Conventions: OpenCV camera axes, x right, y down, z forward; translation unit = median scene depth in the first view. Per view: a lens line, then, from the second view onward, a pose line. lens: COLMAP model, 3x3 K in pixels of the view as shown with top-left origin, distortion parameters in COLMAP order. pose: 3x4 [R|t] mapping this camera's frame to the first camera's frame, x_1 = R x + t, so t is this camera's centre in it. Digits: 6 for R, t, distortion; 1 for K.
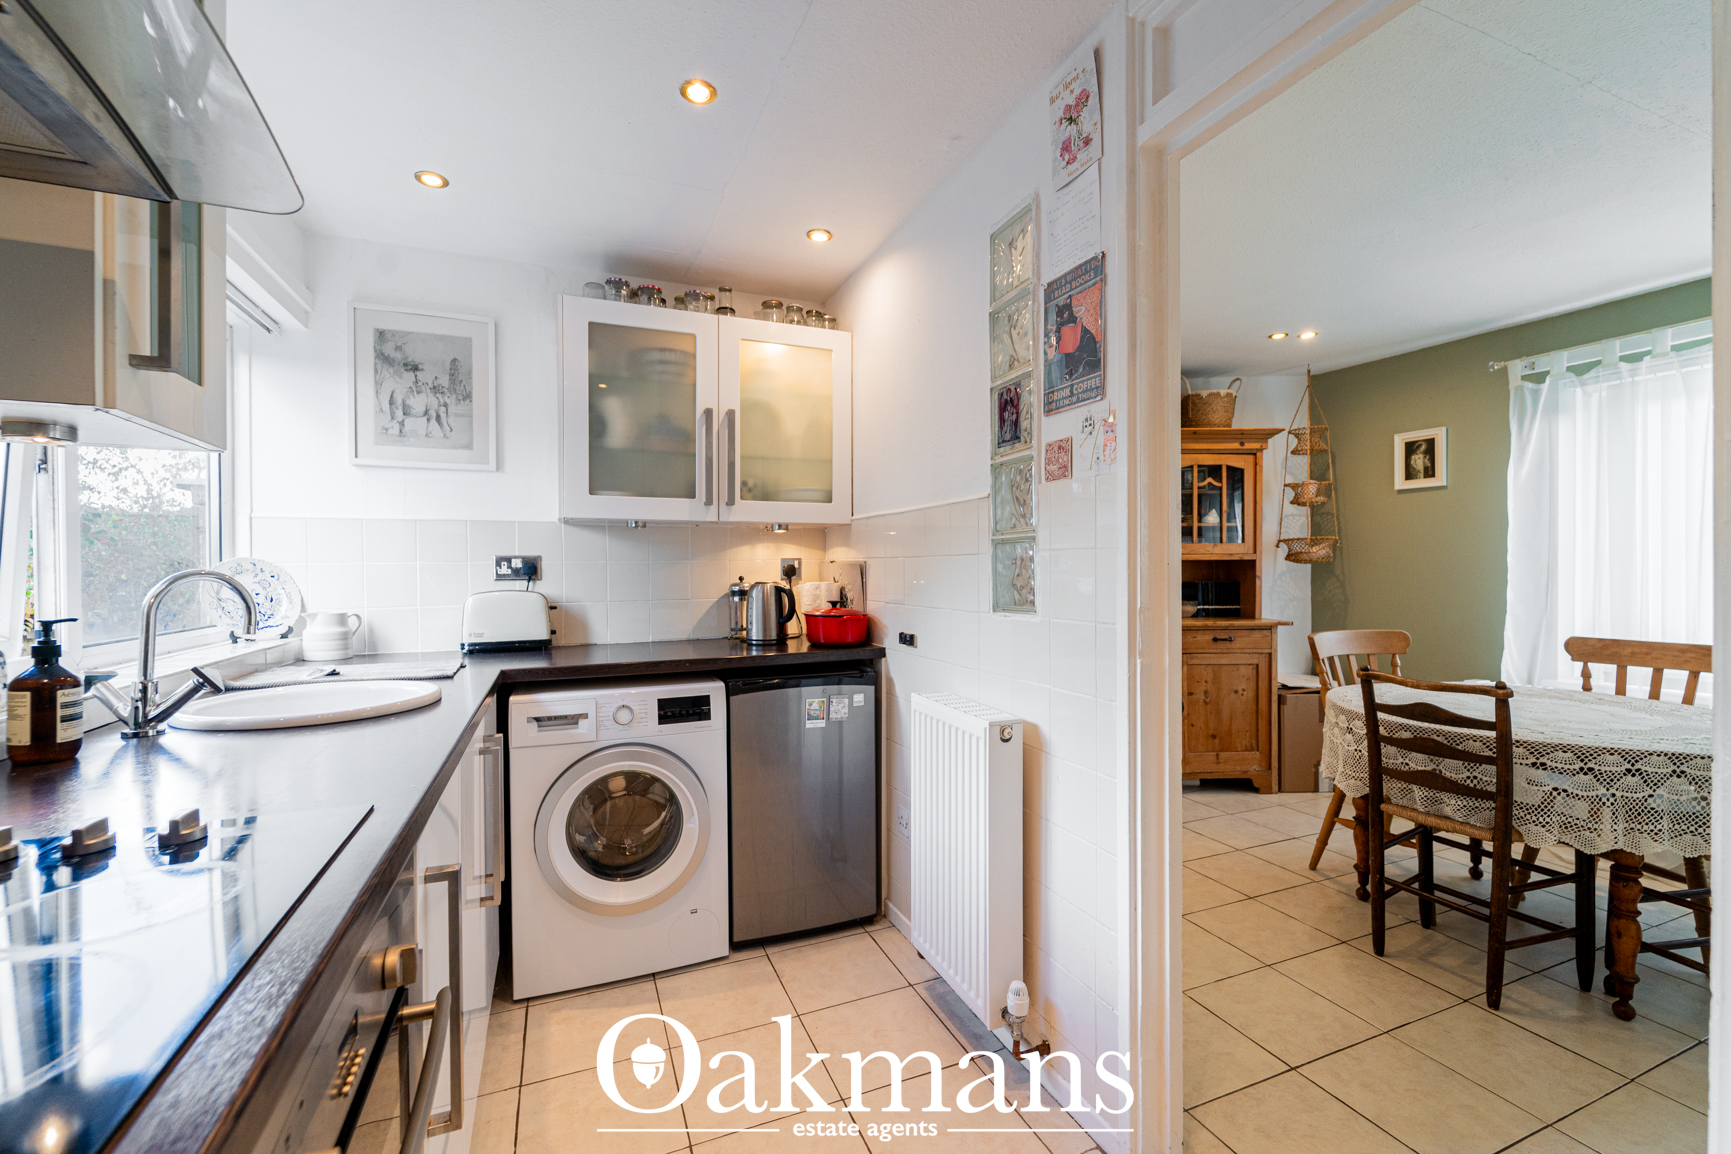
lens RADIAL K [[711.1, 0, 865.1], [0, 711.1, 569.6], [0, 0, 1]] dist [-0.001235, -0.000067]
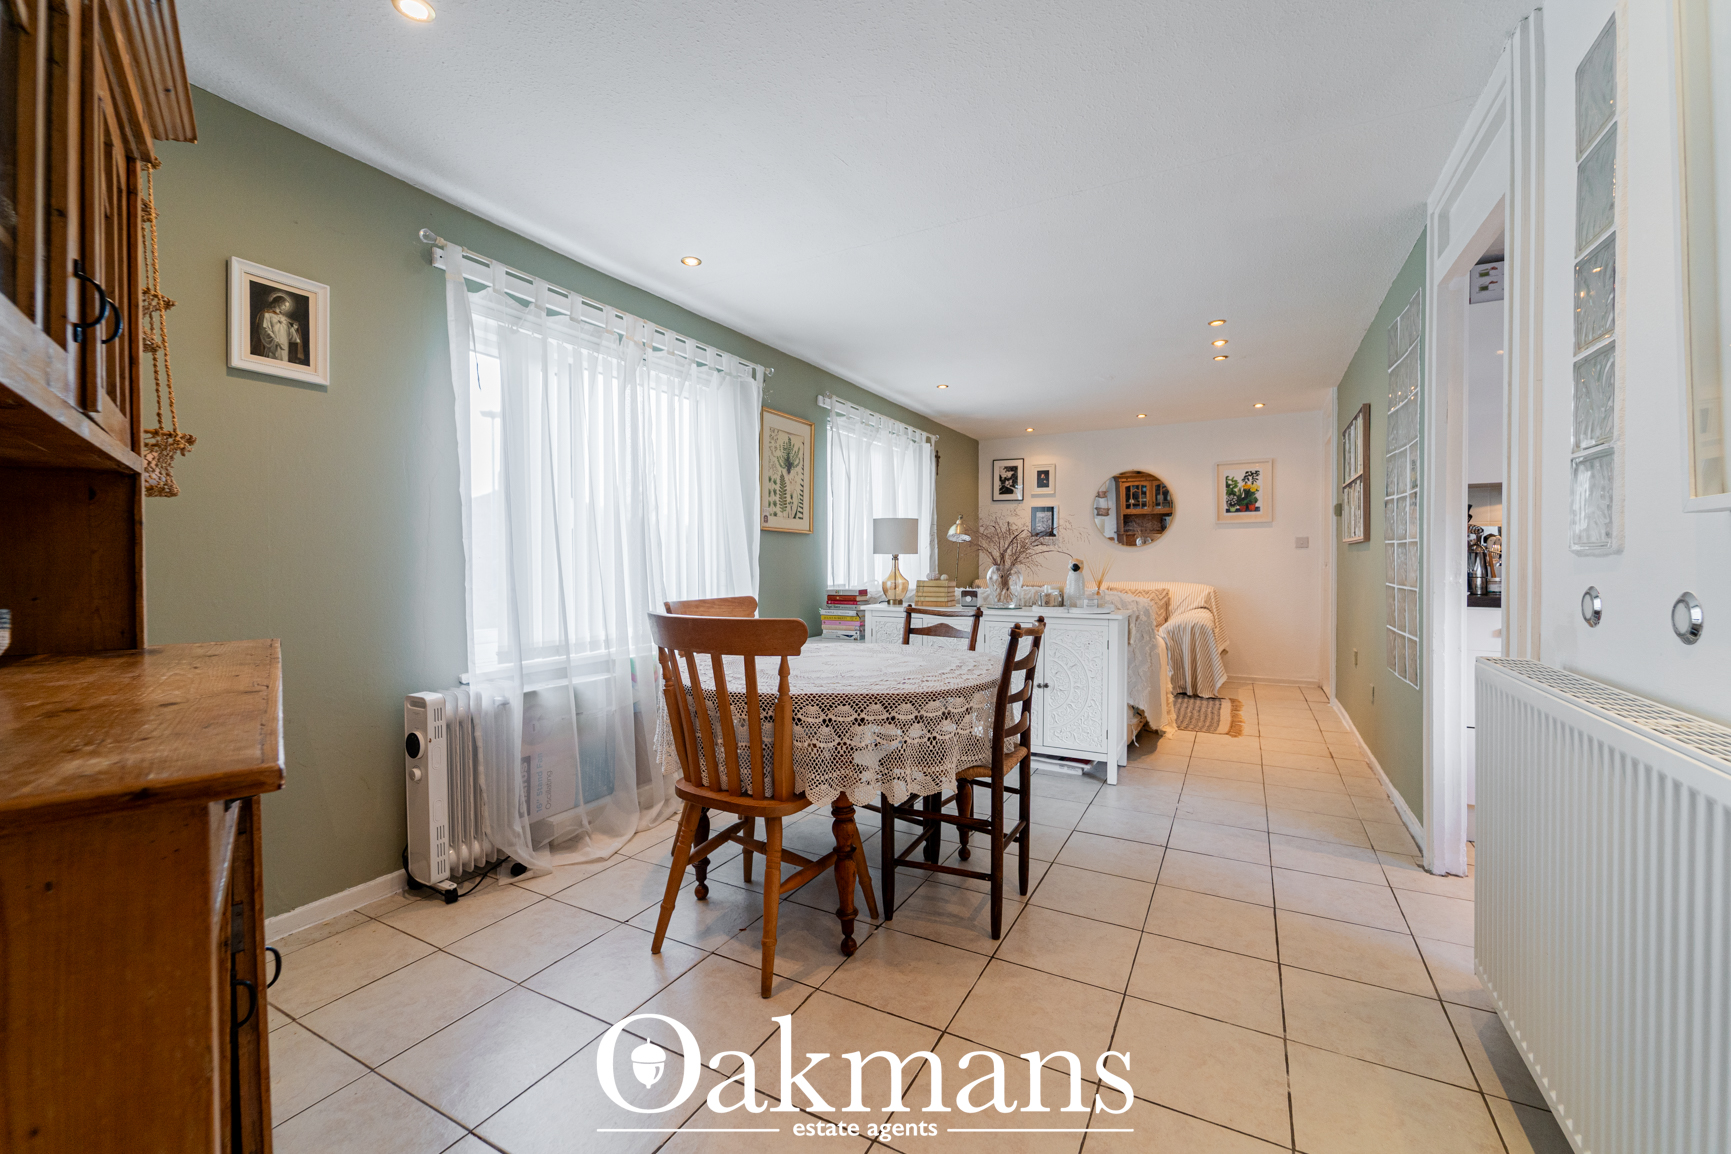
lens RADIAL K [[714.9, 0, 866.0], [0, 714.9, 573.5], [0, 0, 1]] dist [0.001213, 0.000064]
pose [[-0.628285, 0.003901, 0.777974, 0.168539], [0.009712, 0.999949, 0.002830, 0.091293], [-0.777923, 0.009334, -0.628291, 2.341896]]
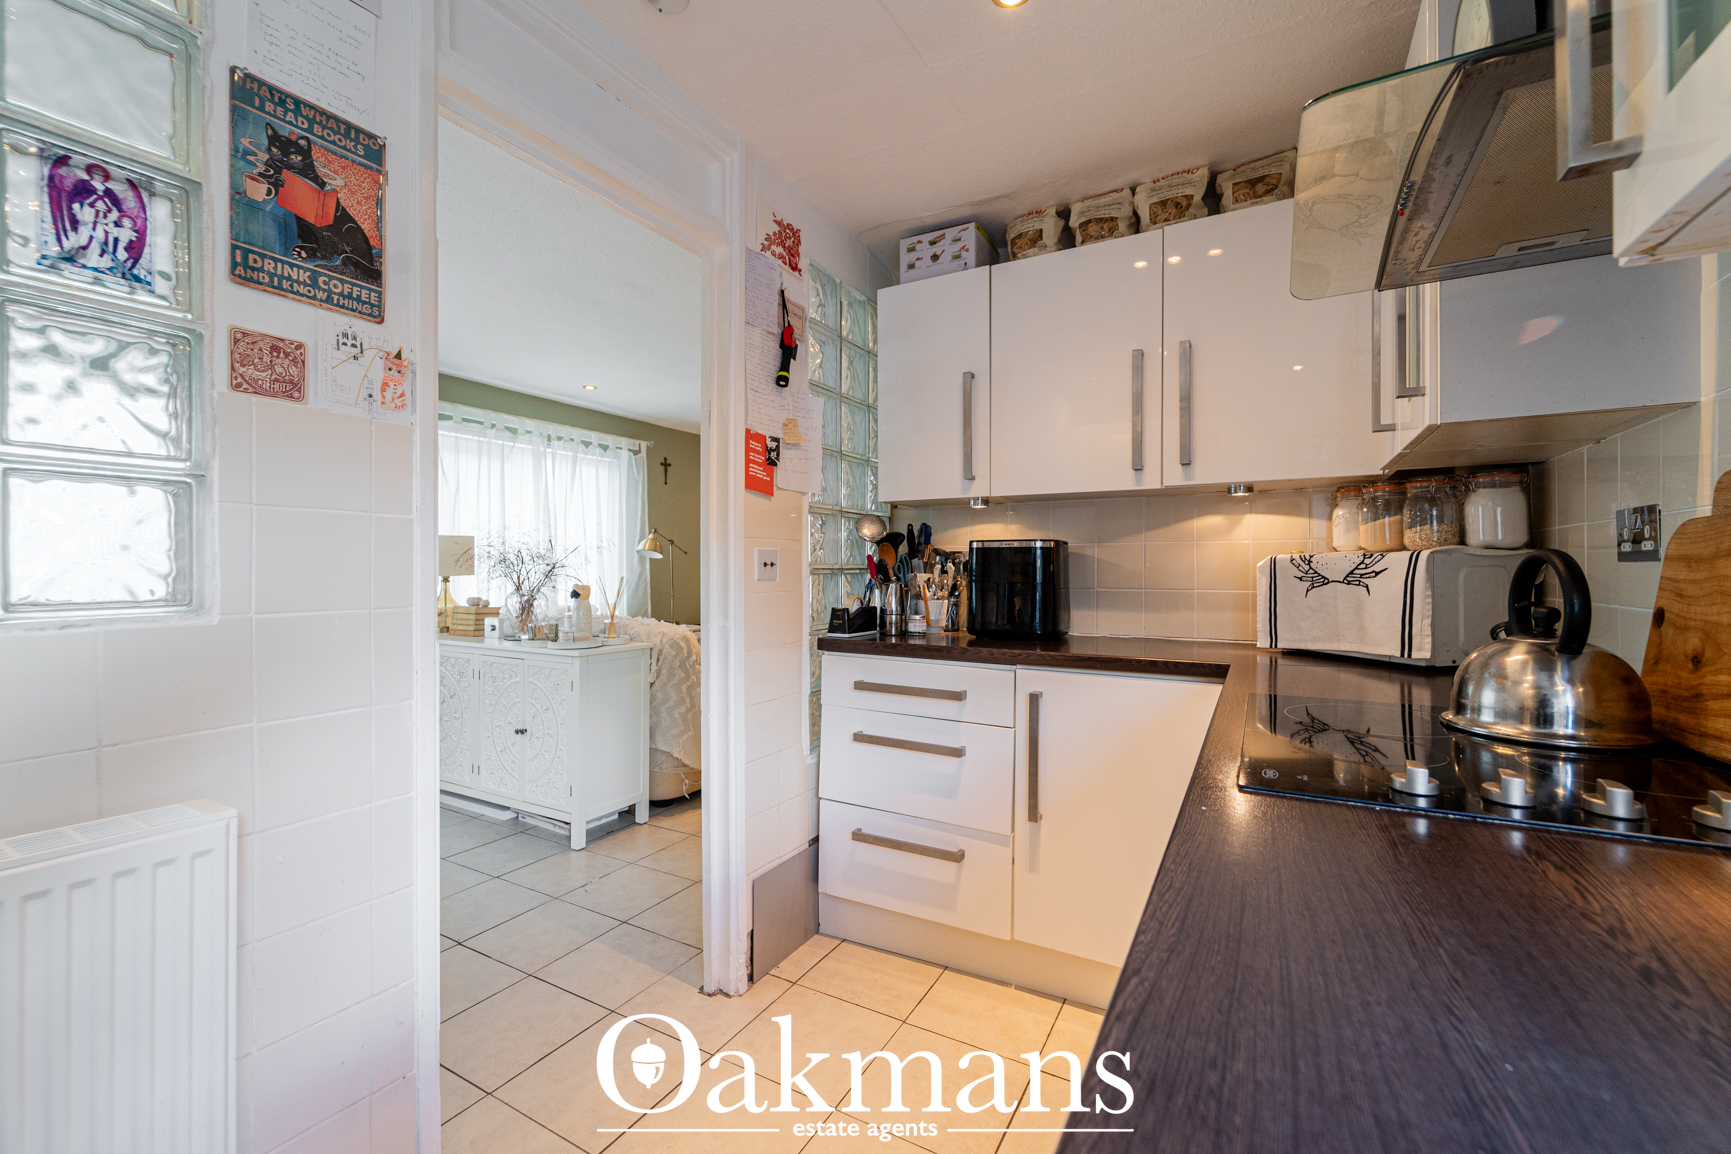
lens RADIAL K [[711.1, 0, 865.1], [0, 711.1, 569.6], [0, 0, 1]] dist [-0.001235, -0.000067]
pose [[-0.598303, 0.010184, 0.801205, -0.550917], [0.008002, 0.999945, -0.006734, 0.037121], [-0.801230, 0.002383, -0.598351, 0.936020]]
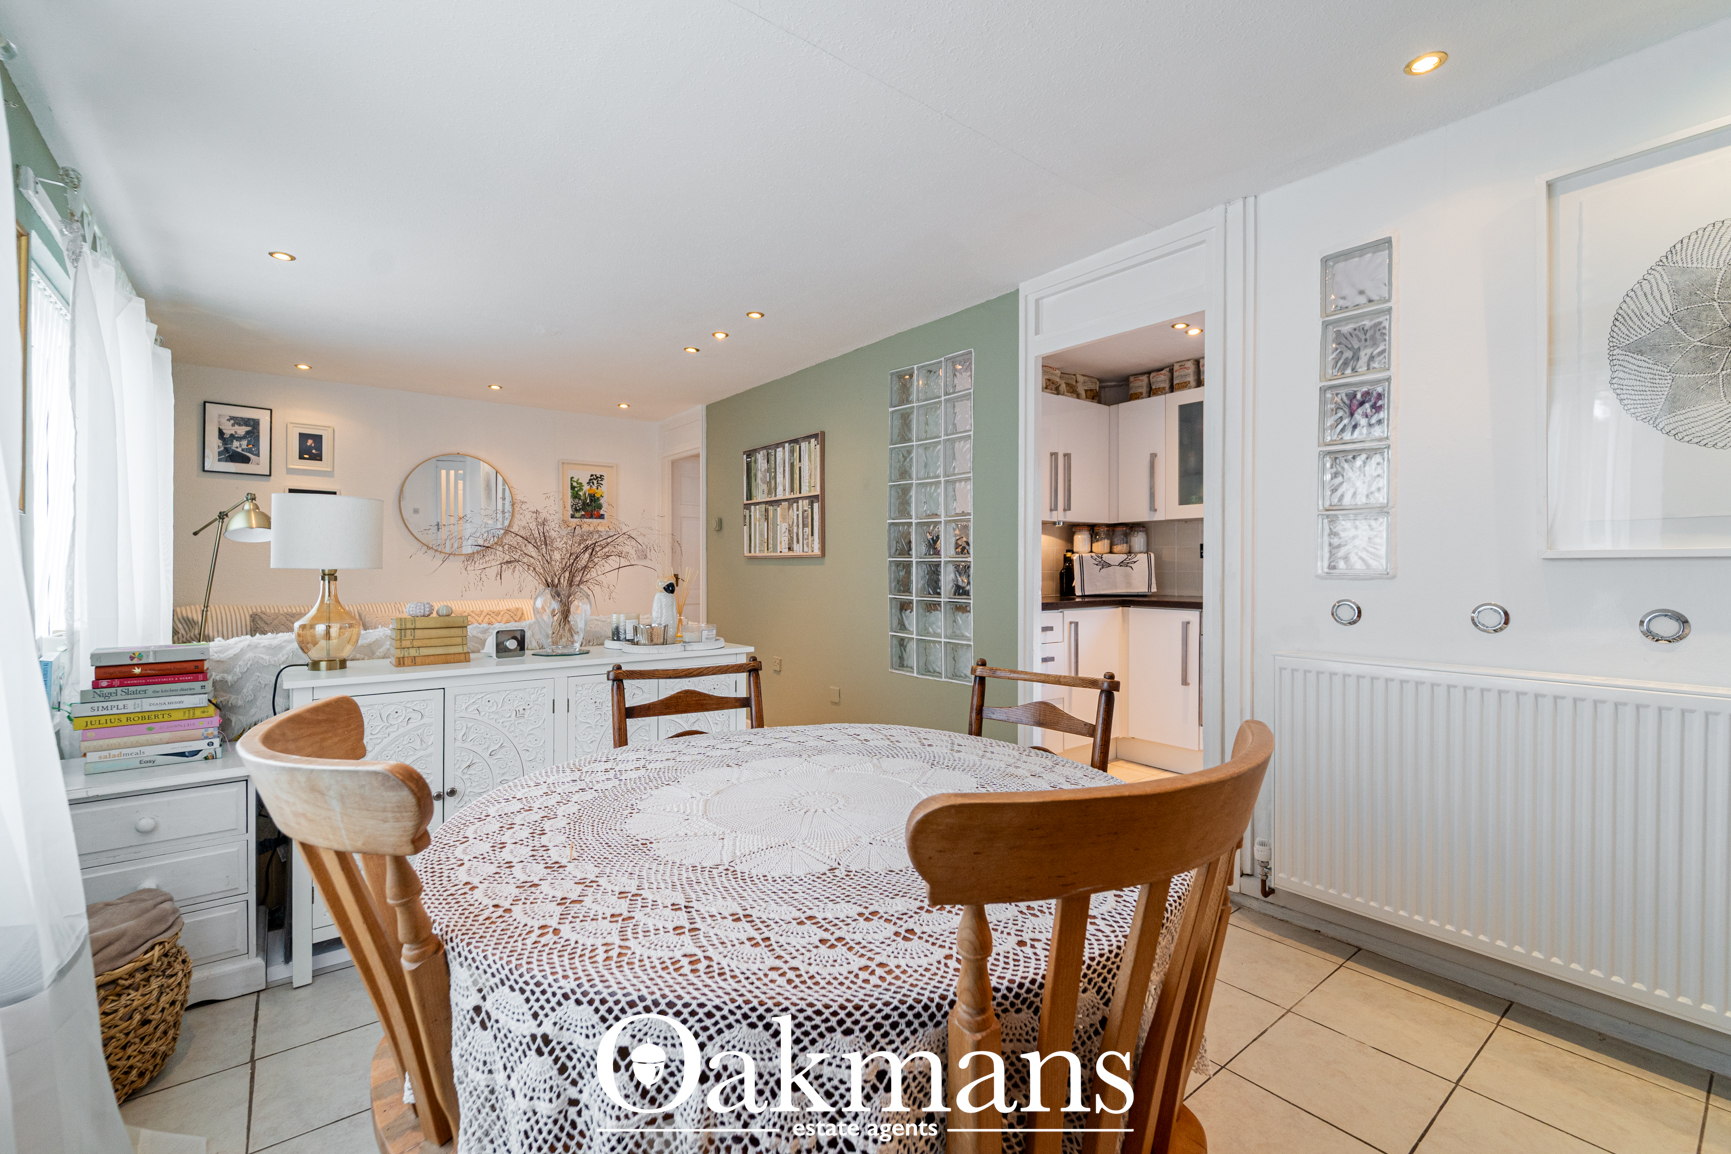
lens RADIAL K [[738.2, 0, 871.5], [0, 738.2, 574.5], [0, 0, 1]] dist [-0.001698, -0.000497]
pose [[-0.963383, 0.017323, -0.267568, 1.514147], [0.014889, 0.999827, 0.011125, 0.043209], [0.267715, 0.006734, -0.963475, 2.171008]]
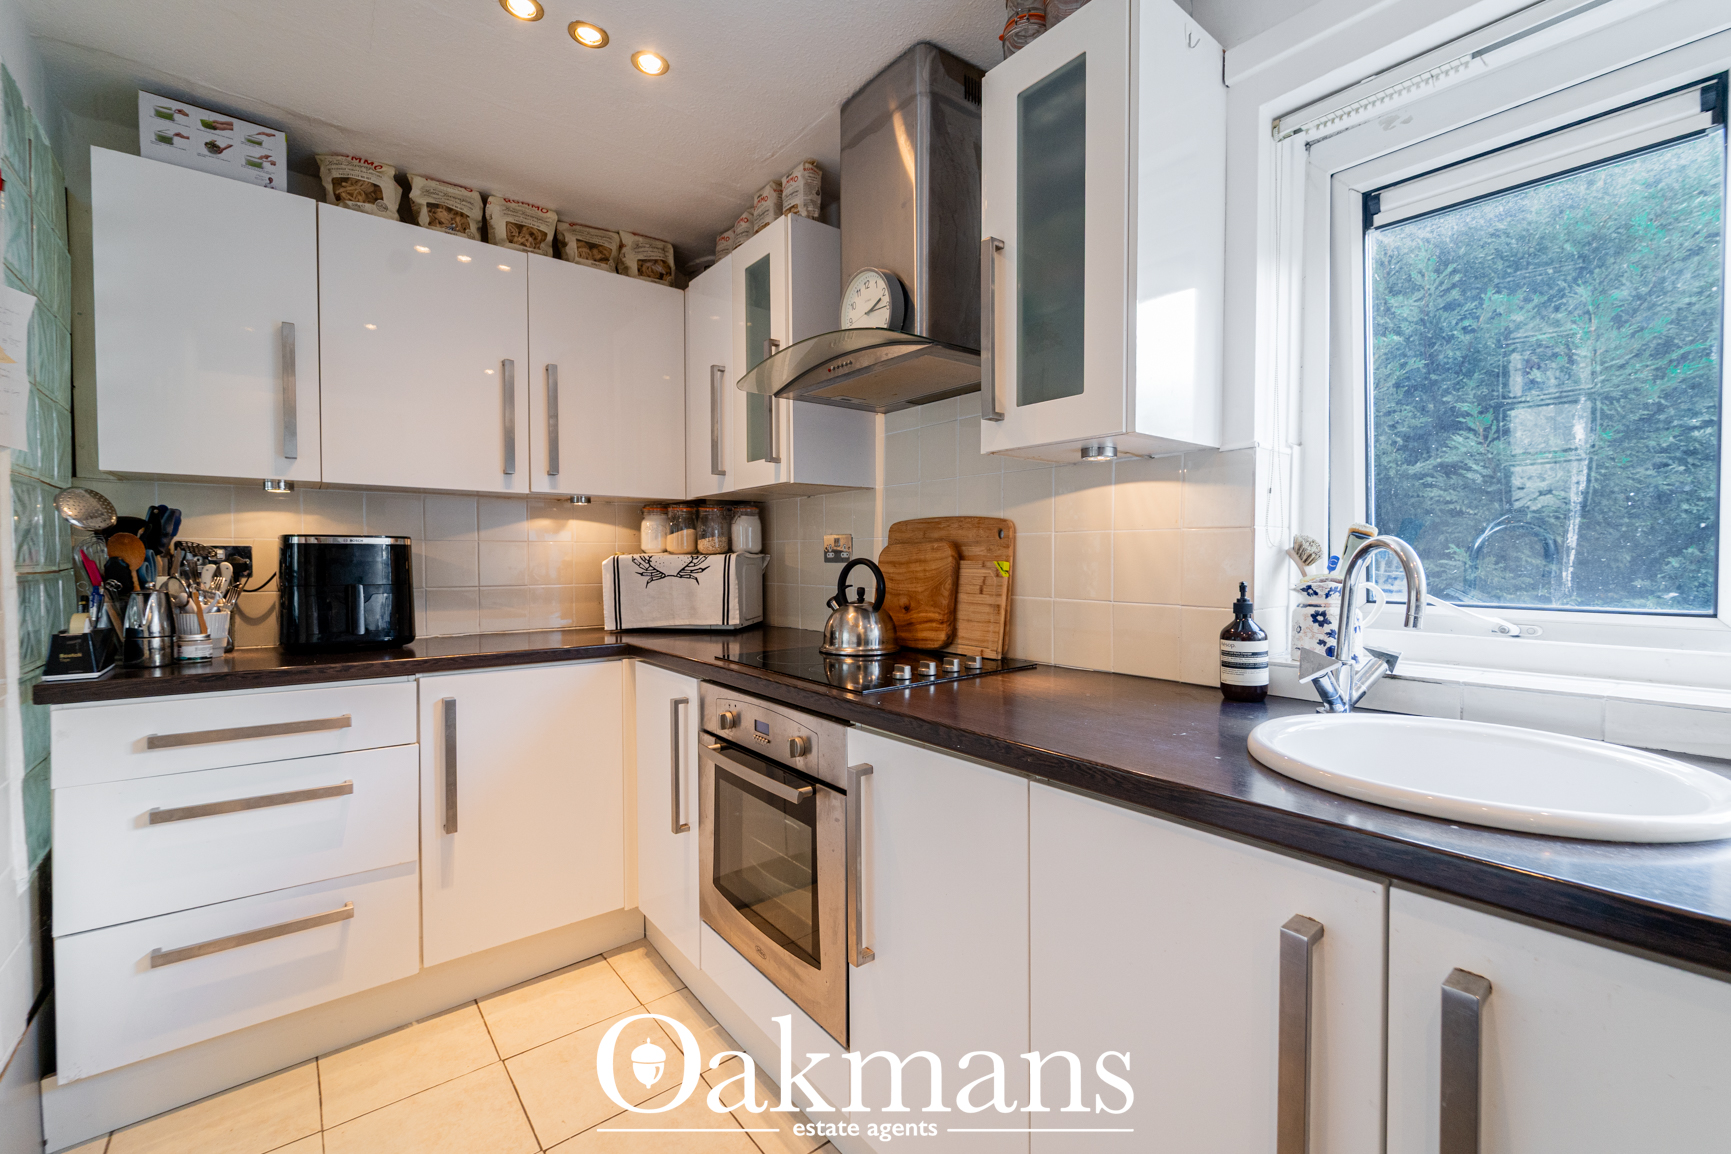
lens RADIAL K [[714.9, 0, 866.0], [0, 714.9, 573.5], [0, 0, 1]] dist [0.001213, 0.000064]
pose [[-0.966718, 0.018627, -0.255165, -0.130646], [0.012584, 0.999601, 0.025297, 0.016351], [0.255534, 0.021244, -0.966567, 1.266285]]
